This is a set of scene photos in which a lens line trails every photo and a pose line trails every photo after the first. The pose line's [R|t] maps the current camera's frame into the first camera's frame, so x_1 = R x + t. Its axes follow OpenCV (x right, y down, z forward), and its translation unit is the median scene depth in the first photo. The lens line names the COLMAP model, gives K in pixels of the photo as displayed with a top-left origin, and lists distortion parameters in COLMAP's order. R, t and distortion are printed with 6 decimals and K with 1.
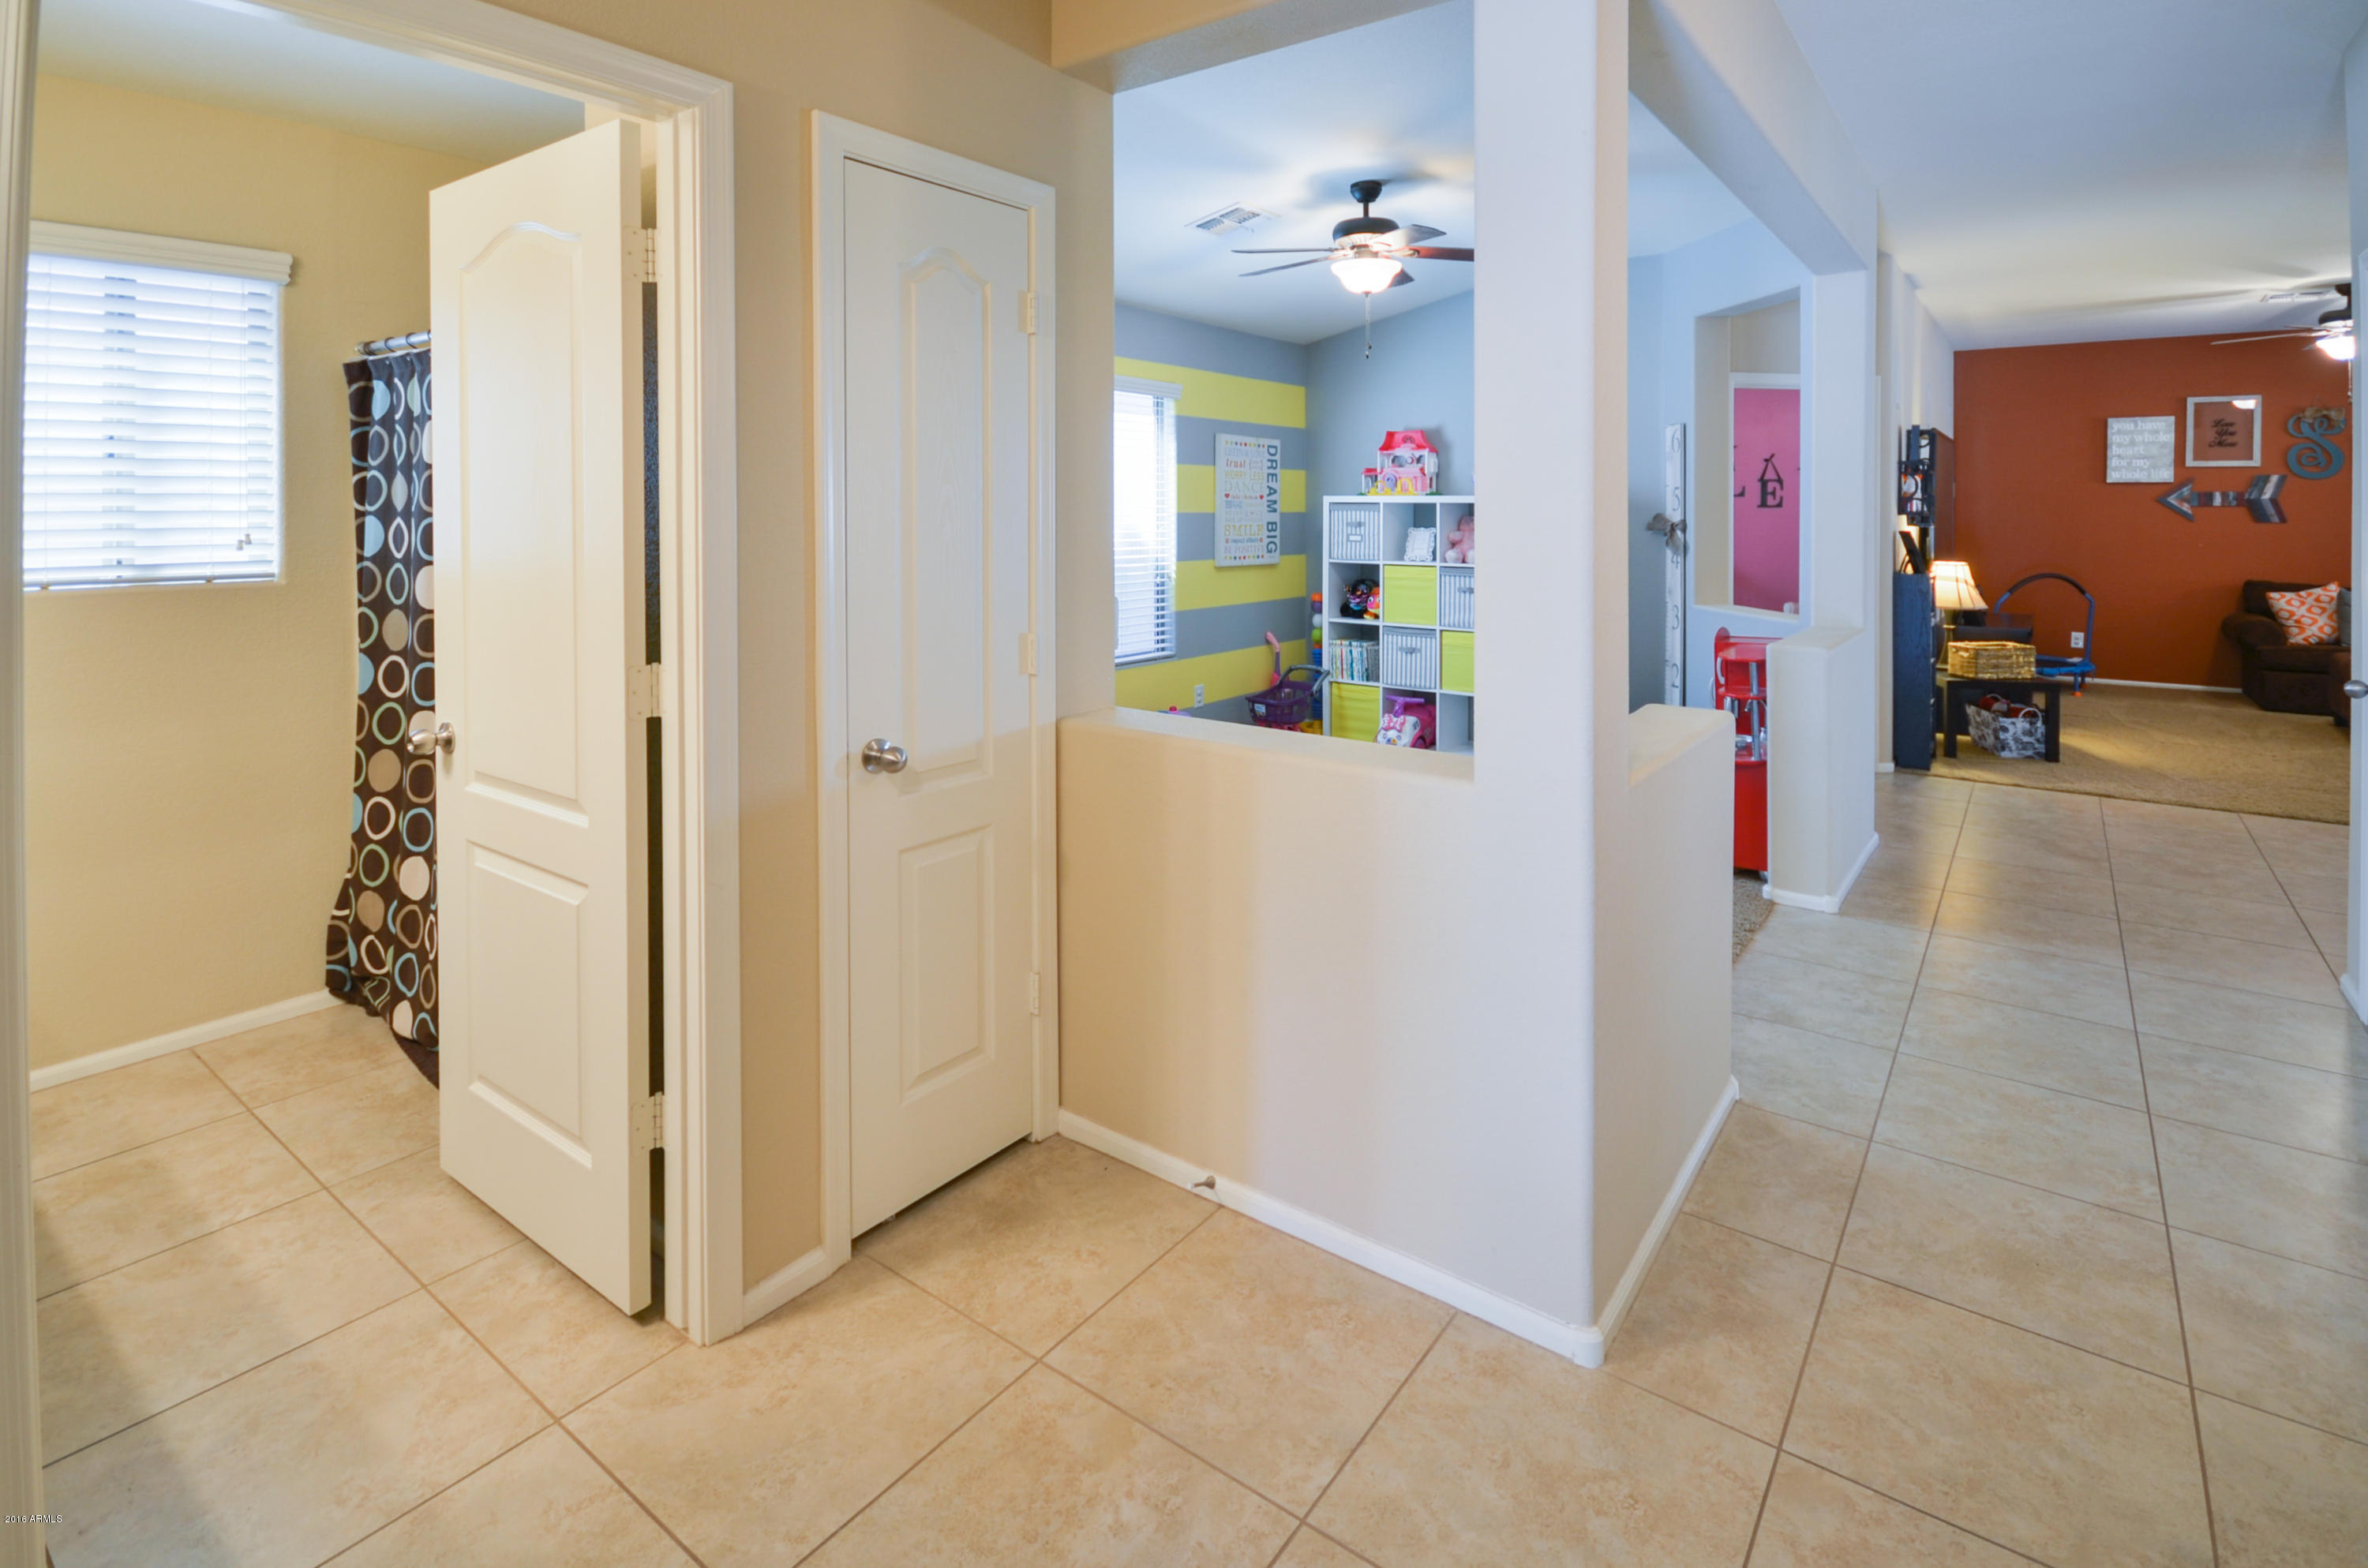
lens RADIAL K [[1079.9, 0, 1323.5], [0, 1079.9, 762.2], [0, 0, 1]] dist [0.000199, 0.000177]
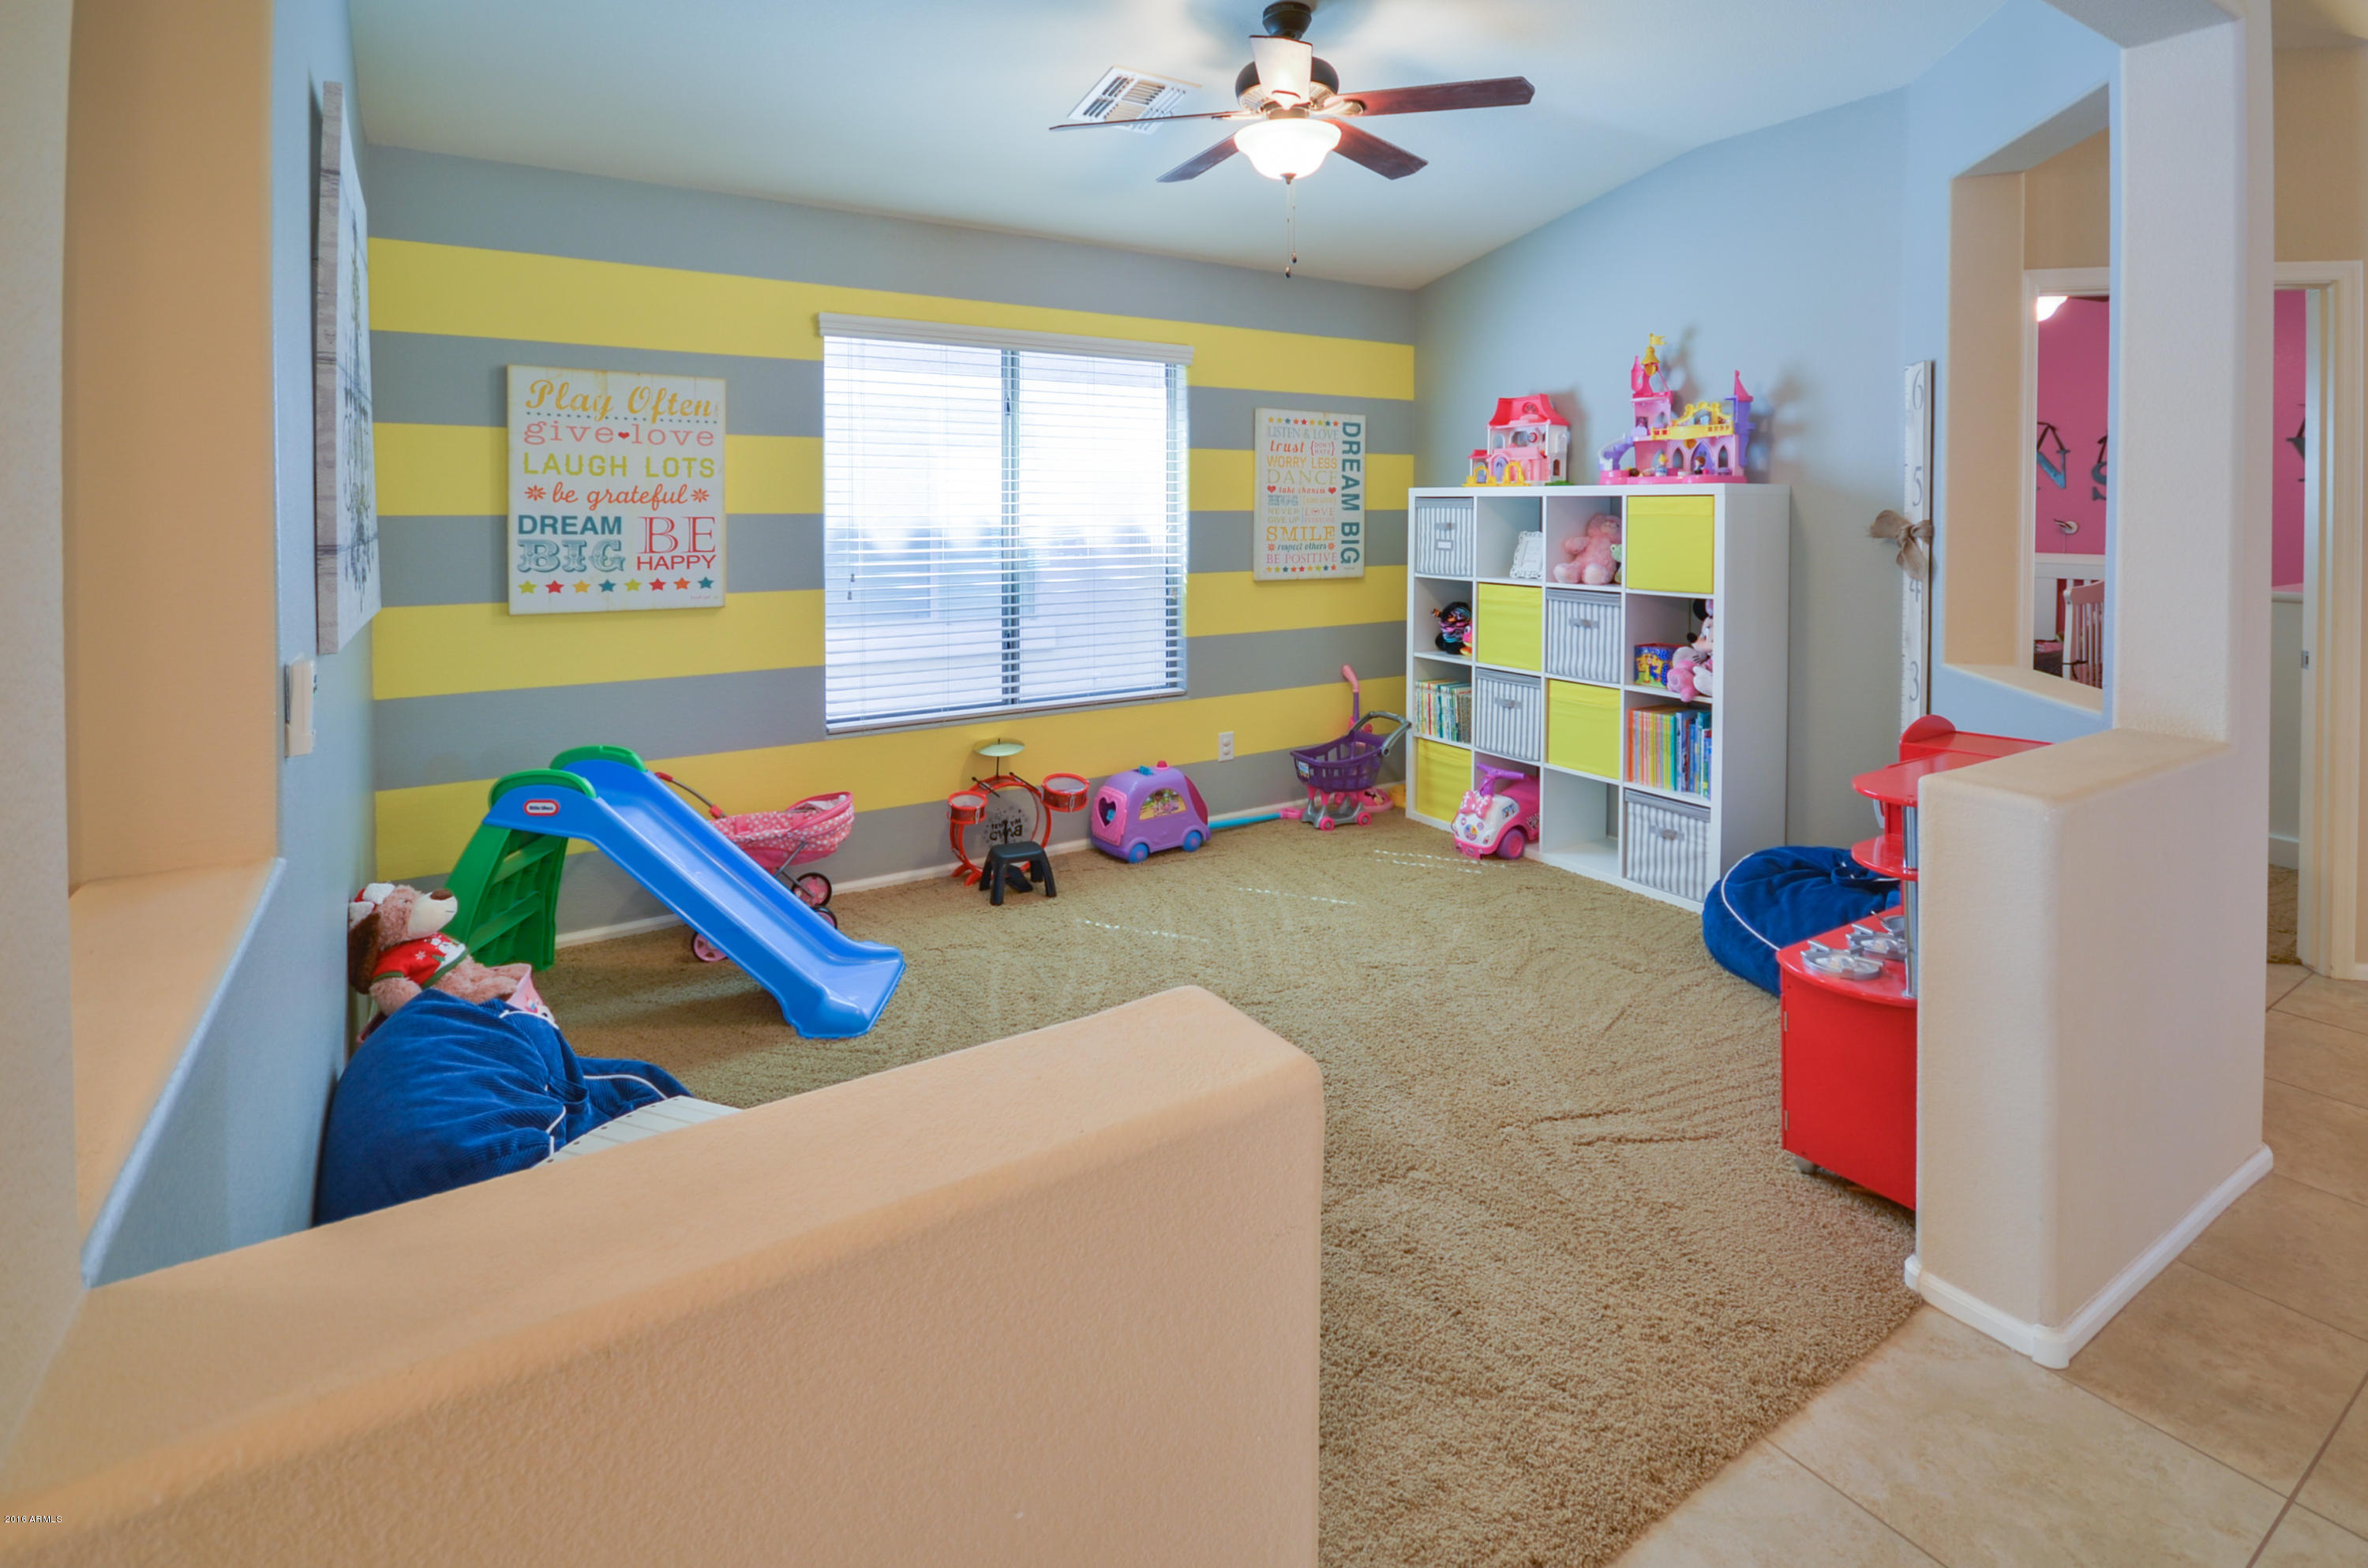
lens RADIAL K [[1134.0, 0, 1241.2], [0, 1134.0, 711.4], [0, 0, 1]] dist [-0.000791, 0.000643]
pose [[0.926567, 0.063040, -0.370811, 0.192813], [-0.082261, 0.995952, -0.036233, -0.057333], [0.367025, 0.064075, 0.928001, 0.250128]]
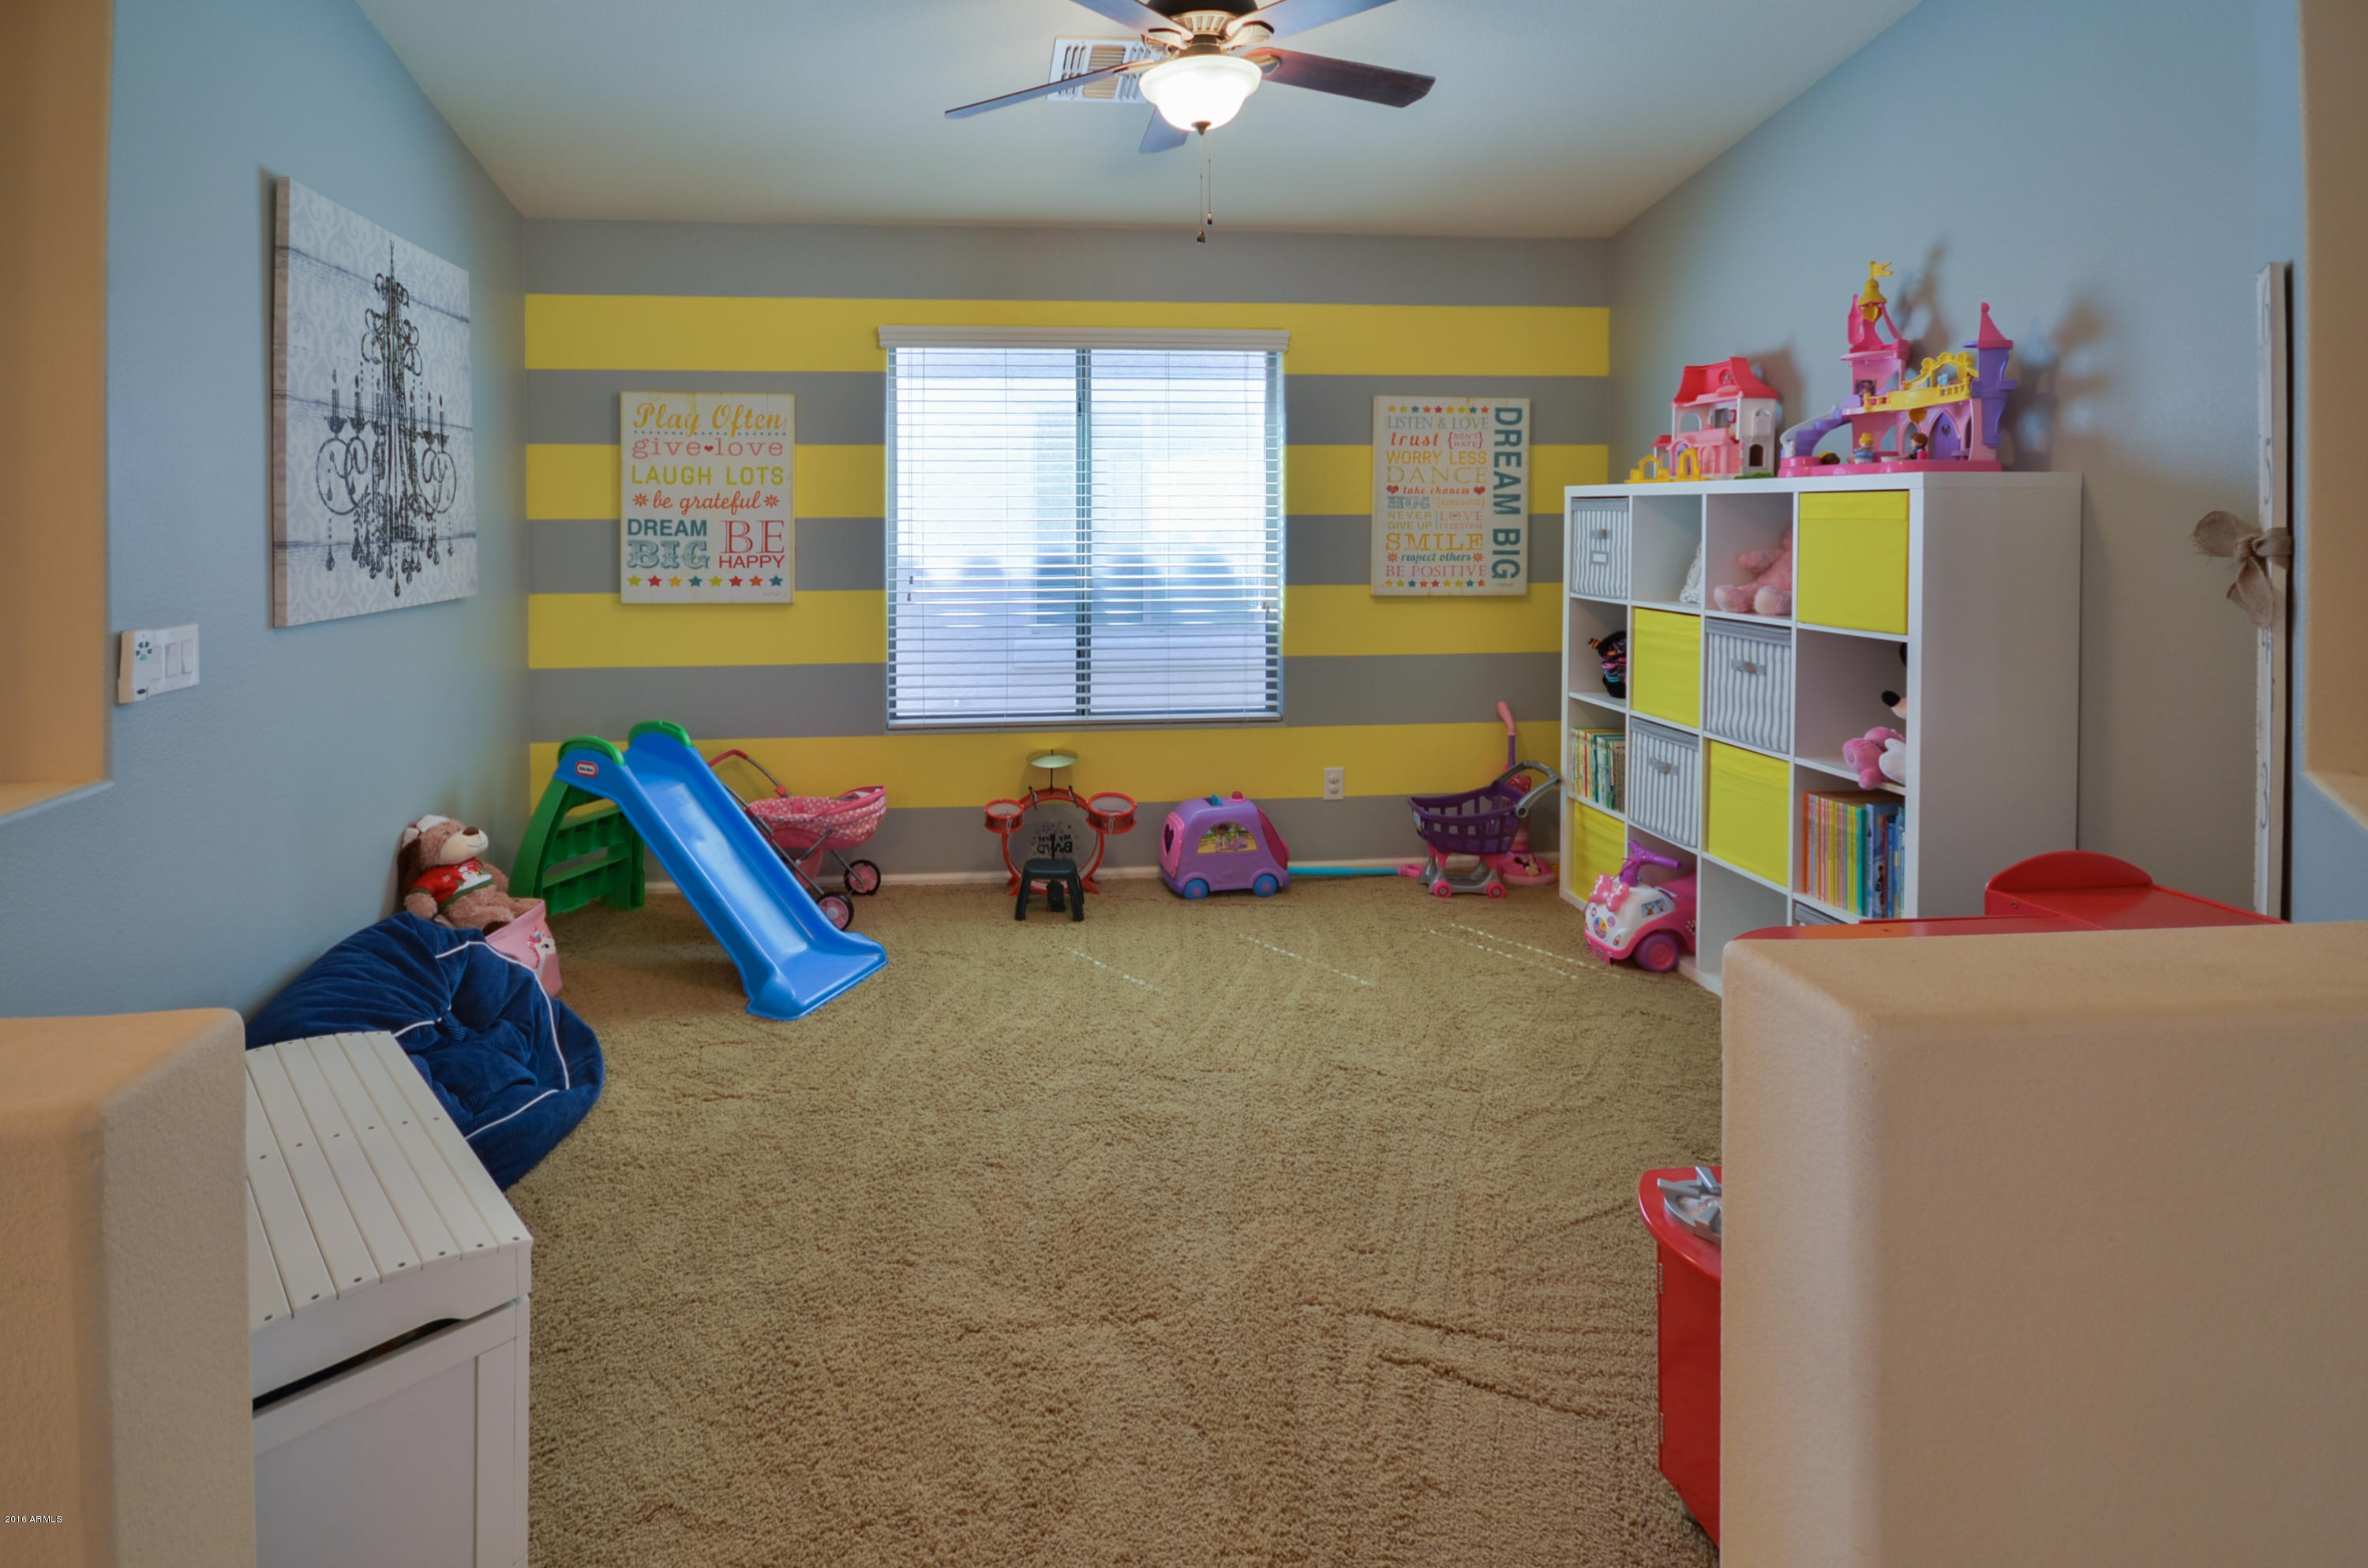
lens RADIAL K [[1173.5, 0, 1127.7], [0, 1173.5, 704.6], [0, 0, 1]] dist [0.000815, 0.000650]
pose [[0.627614, 0.119103, -0.769360, 0.360751], [-0.172543, 0.984932, 0.011721, -0.095983], [0.759164, 0.125391, 0.638707, 0.427516]]
